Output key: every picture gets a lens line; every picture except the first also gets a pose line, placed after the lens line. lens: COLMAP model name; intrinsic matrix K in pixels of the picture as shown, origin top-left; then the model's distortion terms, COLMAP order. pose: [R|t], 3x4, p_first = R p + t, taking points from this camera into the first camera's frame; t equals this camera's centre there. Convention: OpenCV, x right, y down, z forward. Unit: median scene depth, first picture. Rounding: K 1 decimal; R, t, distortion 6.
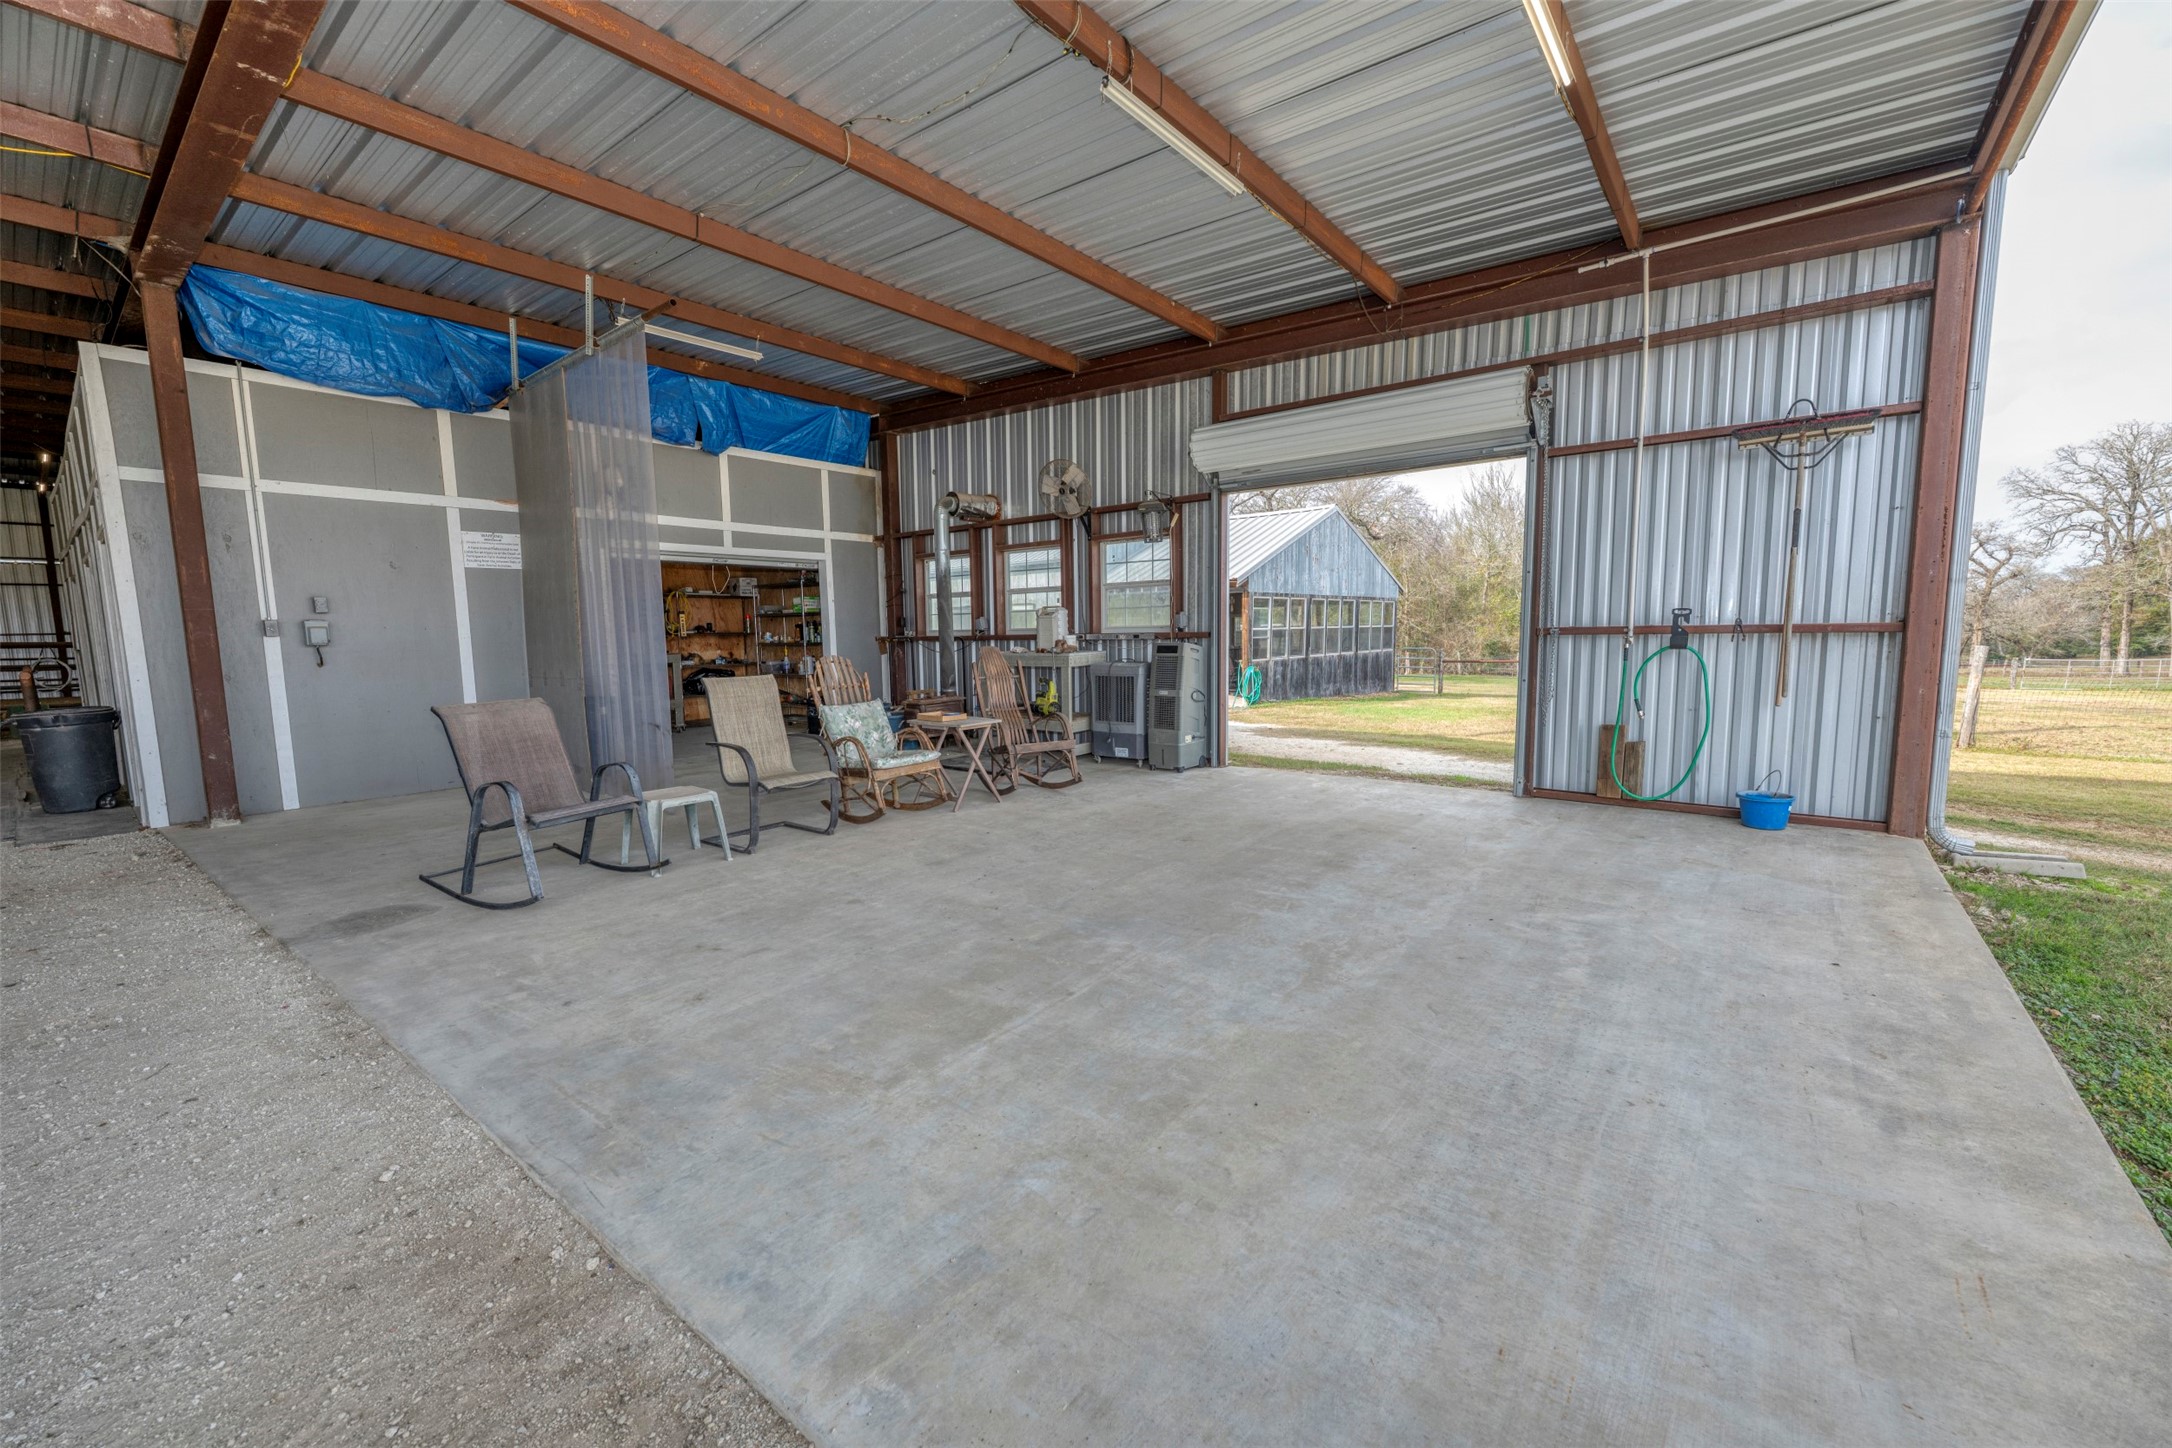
lens RADIAL K [[857.4, 0, 1090.7], [0, 857.4, 720.0], [0, 0, 1]] dist [-0.001466, 0.000633]
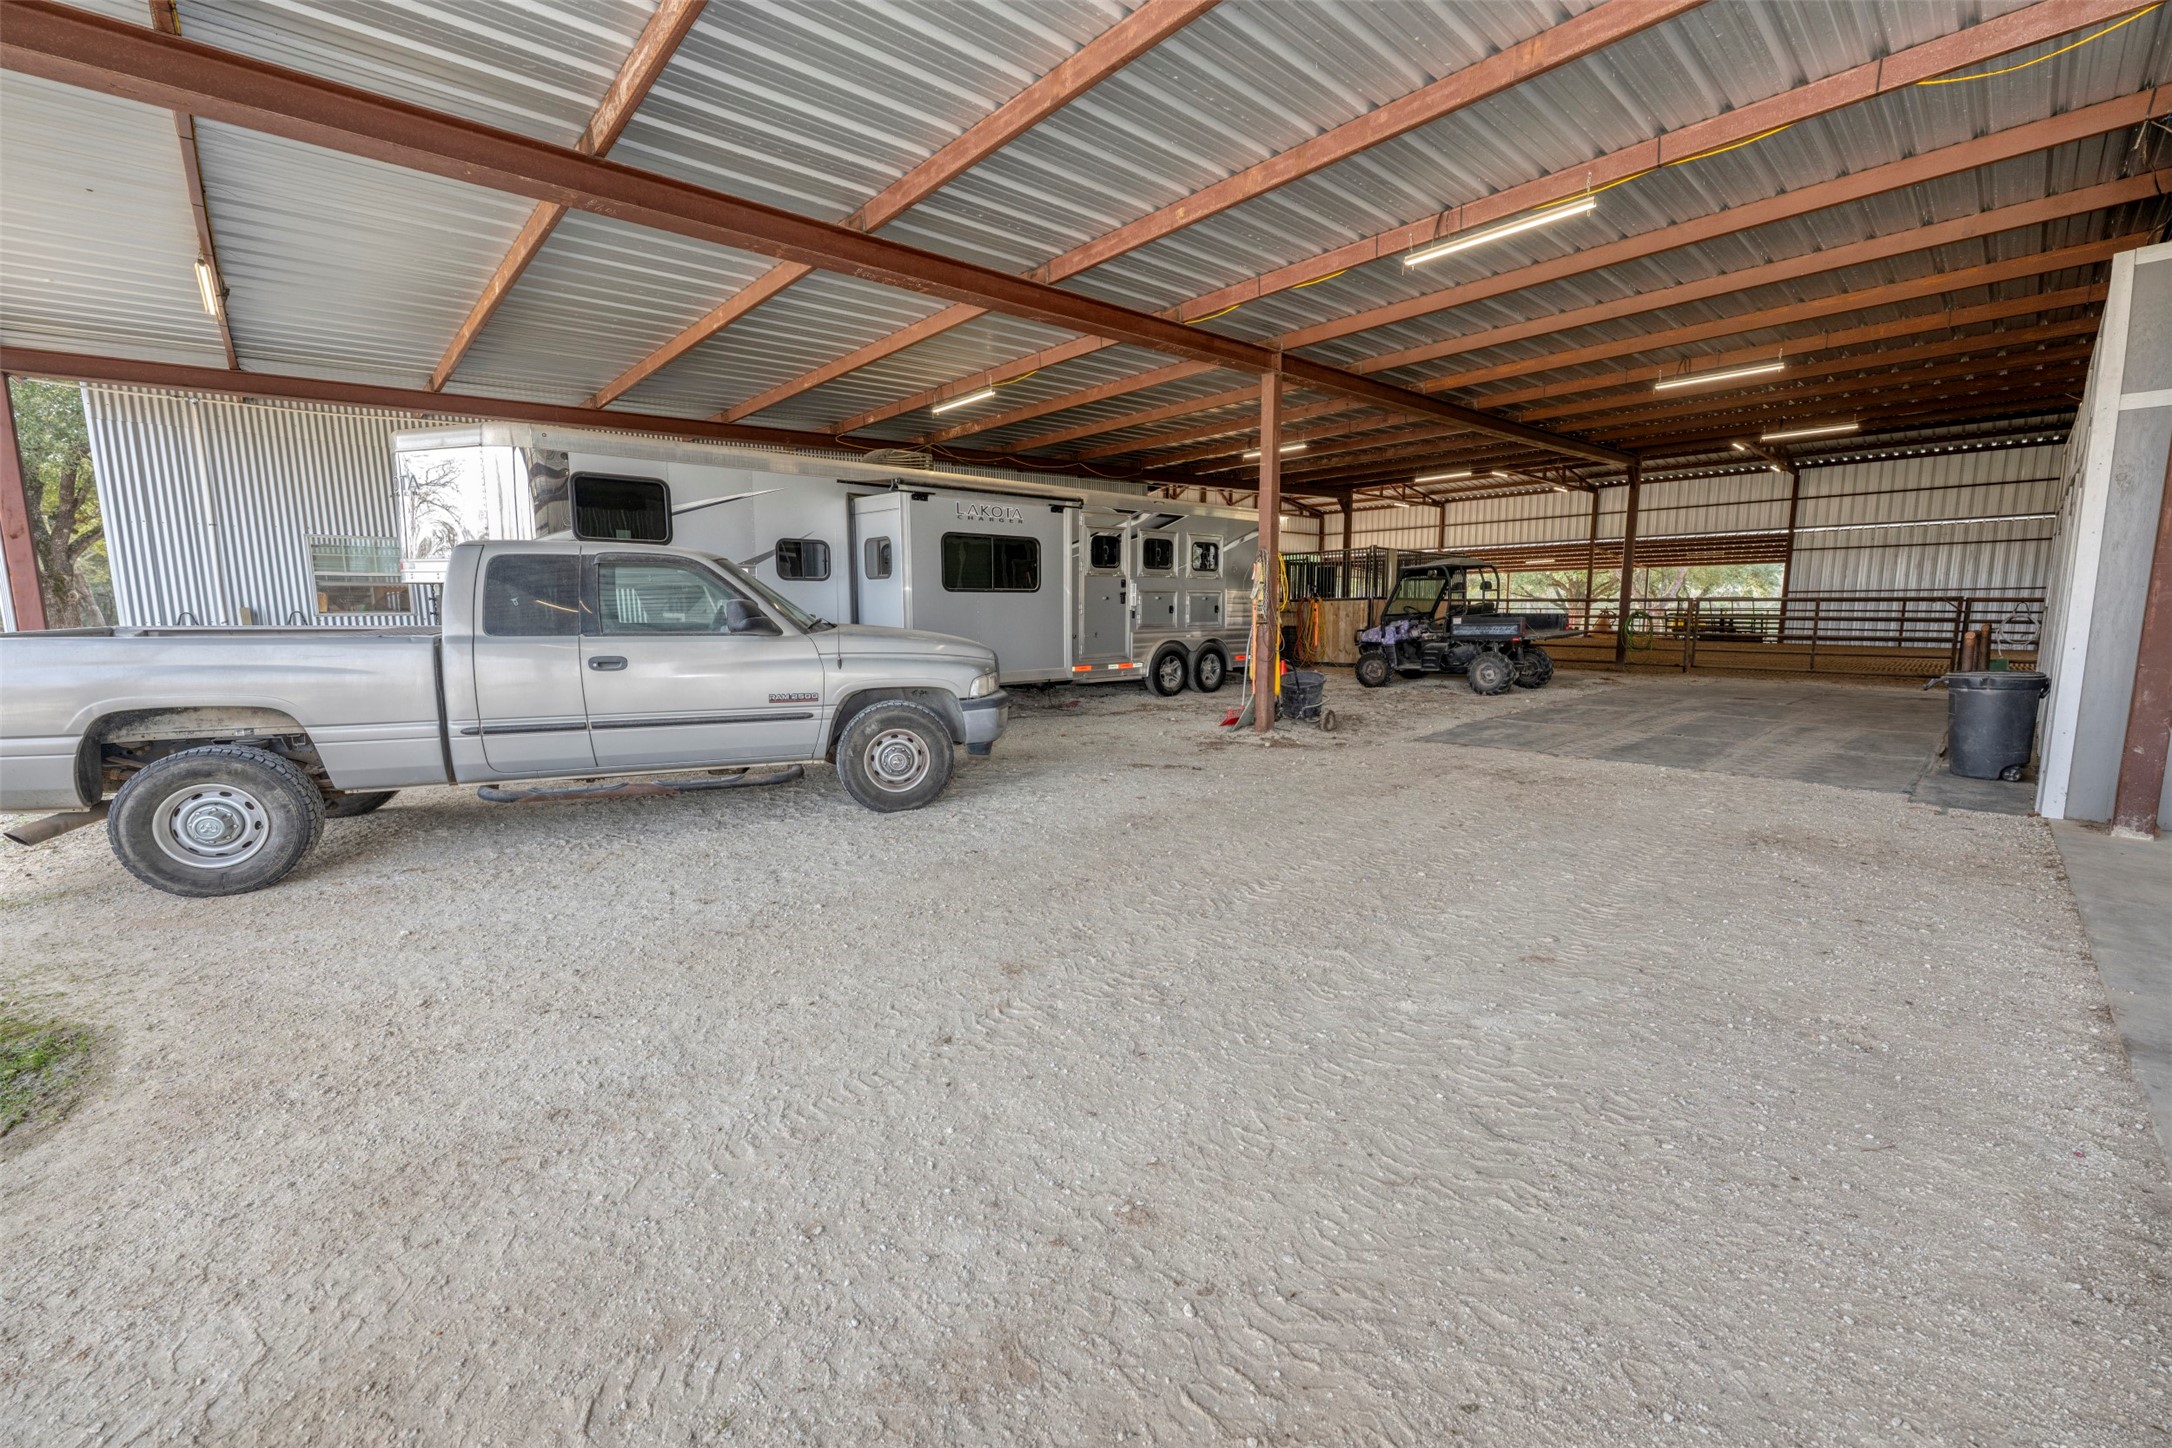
lens RADIAL K [[857.4, 0, 1086.2], [0, 857.4, 718.9], [0, 0, 1]] dist [-0.001466, 0.000633]
pose [[-0.149783, 0.148050, -0.977572, -0.105559], [-0.094795, 0.982020, 0.163248, -0.022687], [0.984164, 0.117120, -0.133055, 0.140008]]
